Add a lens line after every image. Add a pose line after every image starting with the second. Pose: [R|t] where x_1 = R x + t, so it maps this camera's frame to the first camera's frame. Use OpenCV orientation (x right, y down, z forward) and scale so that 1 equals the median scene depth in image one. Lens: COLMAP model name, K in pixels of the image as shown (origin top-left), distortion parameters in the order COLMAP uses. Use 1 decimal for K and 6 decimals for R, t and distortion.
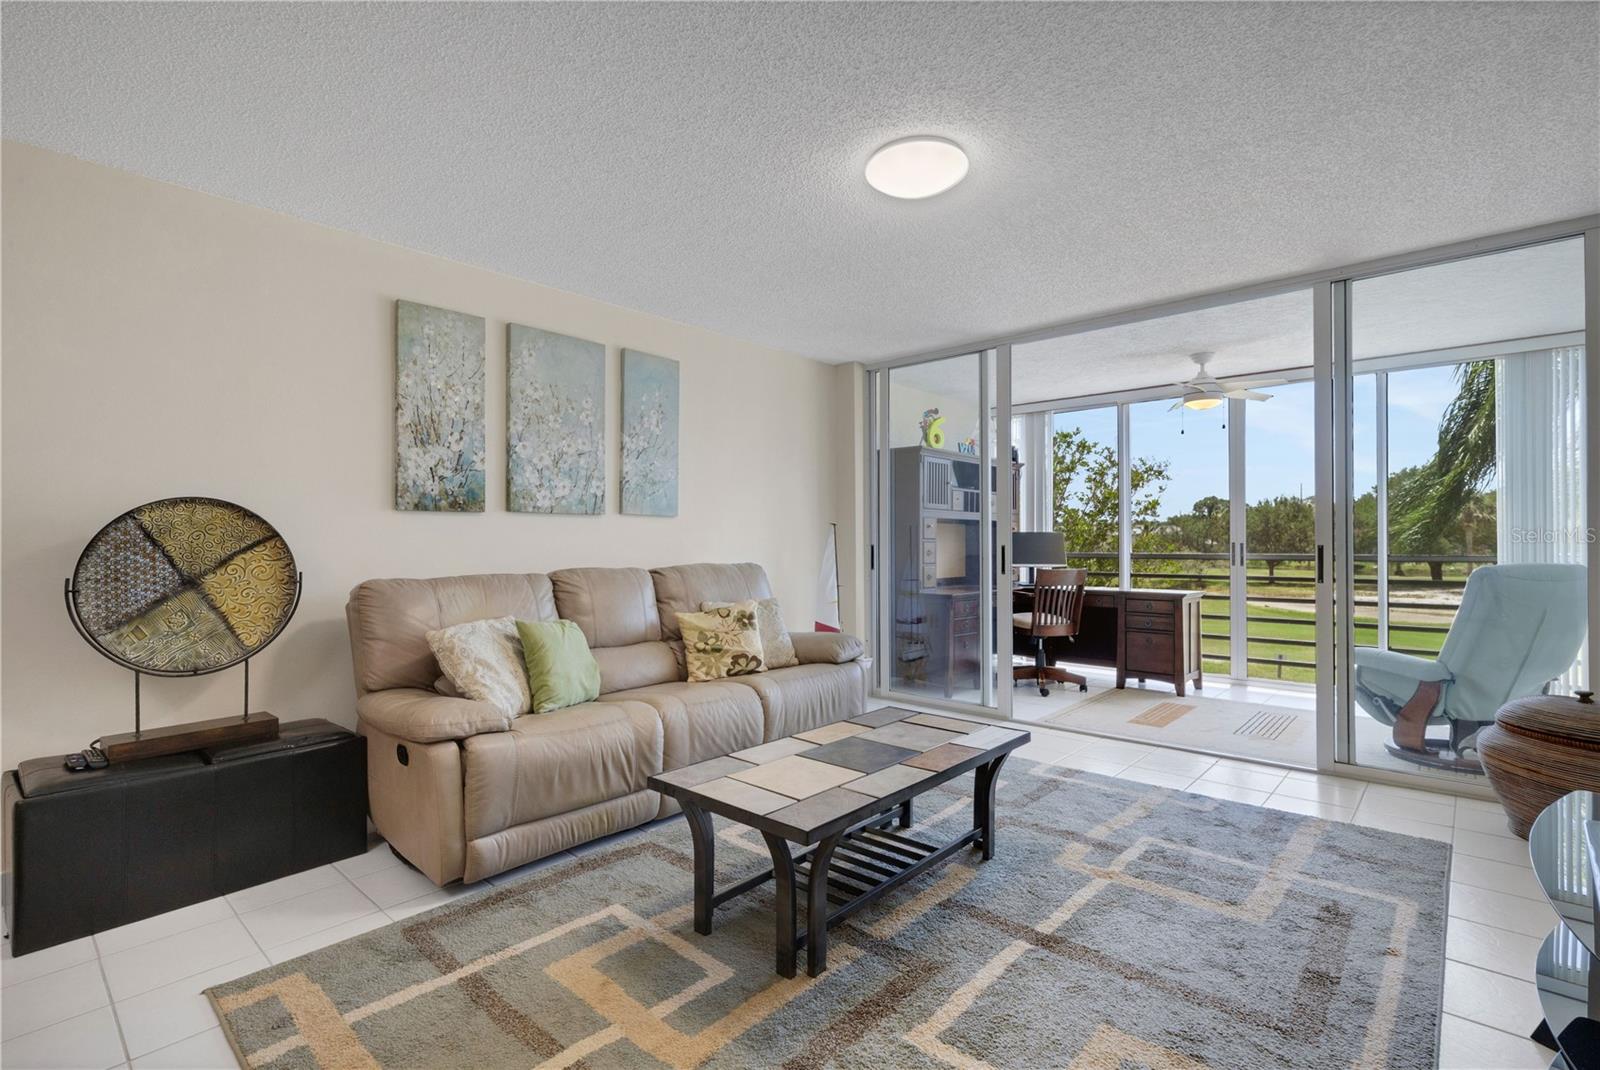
lens RADIAL K [[746.9, 0, 800.3], [0, 746.9, 537.9], [0, 0, 1]] dist [0.012804, -0.001986]
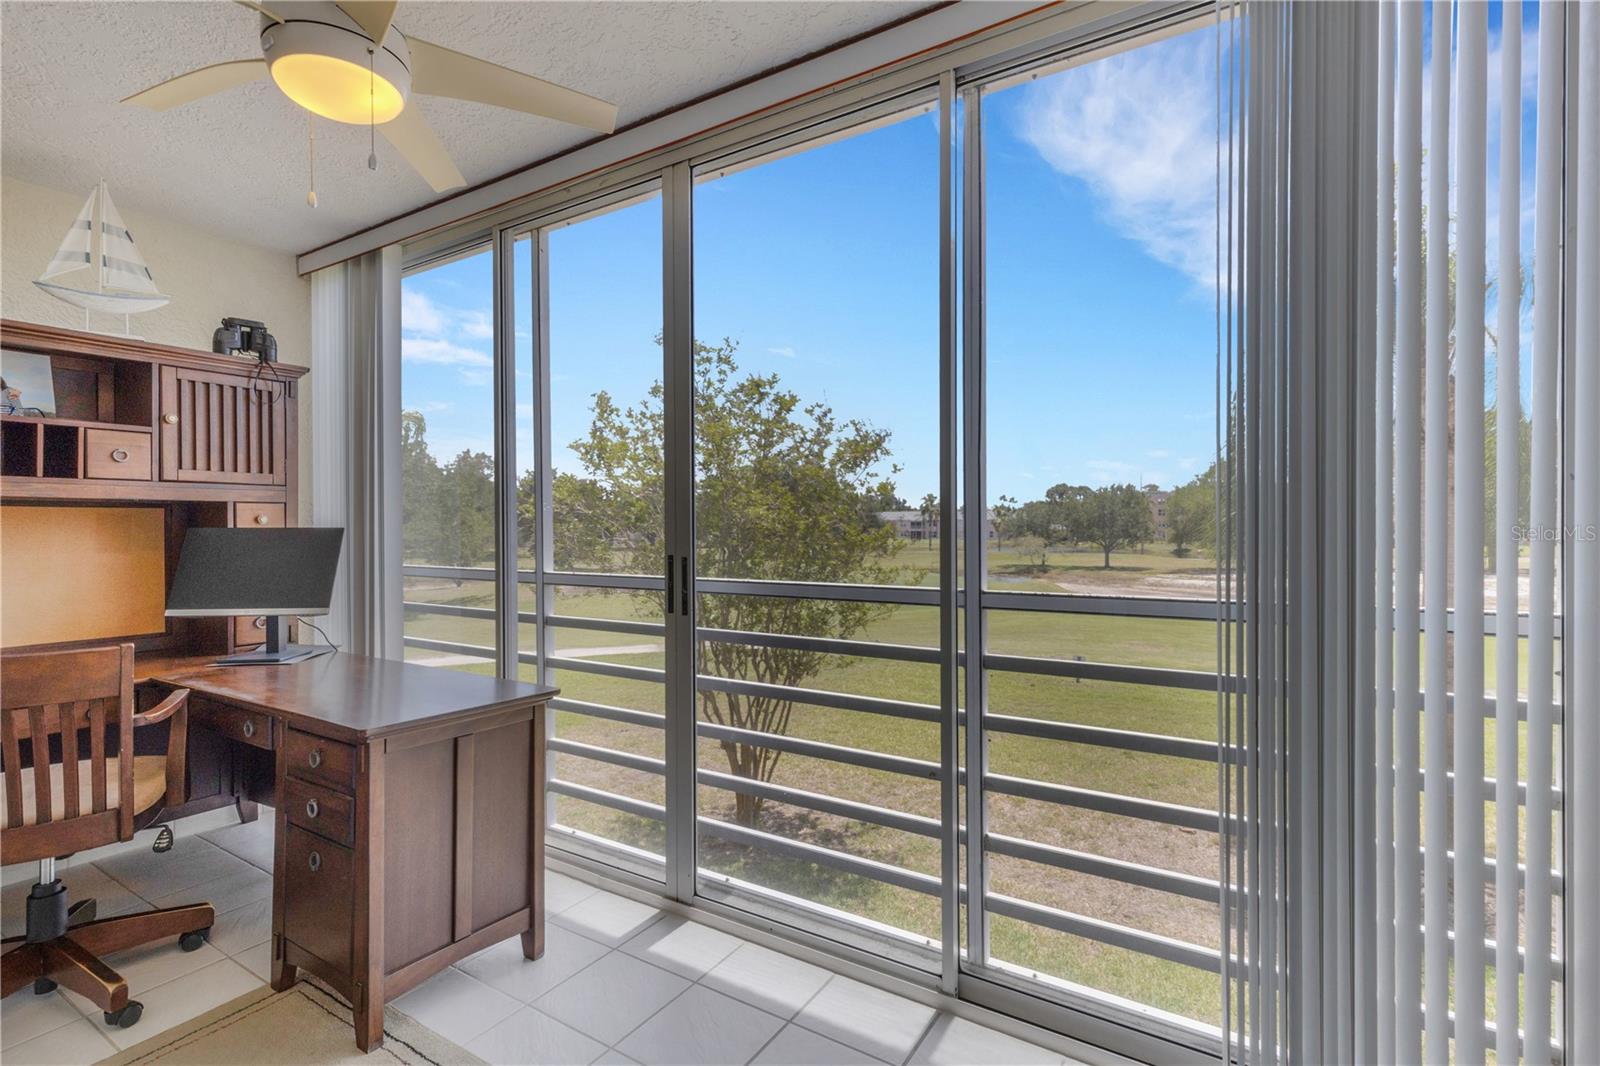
lens RADIAL K [[746.9, 0, 799.7], [0, 746.9, 531.2], [0, 0, 1]] dist [0.012804, -0.001986]
pose [[0.987589, -0.003931, 0.157009, 1.003932], [0.002364, 0.999946, 0.010166, -0.011703], [-0.157040, -0.009669, 0.987545, 1.019103]]
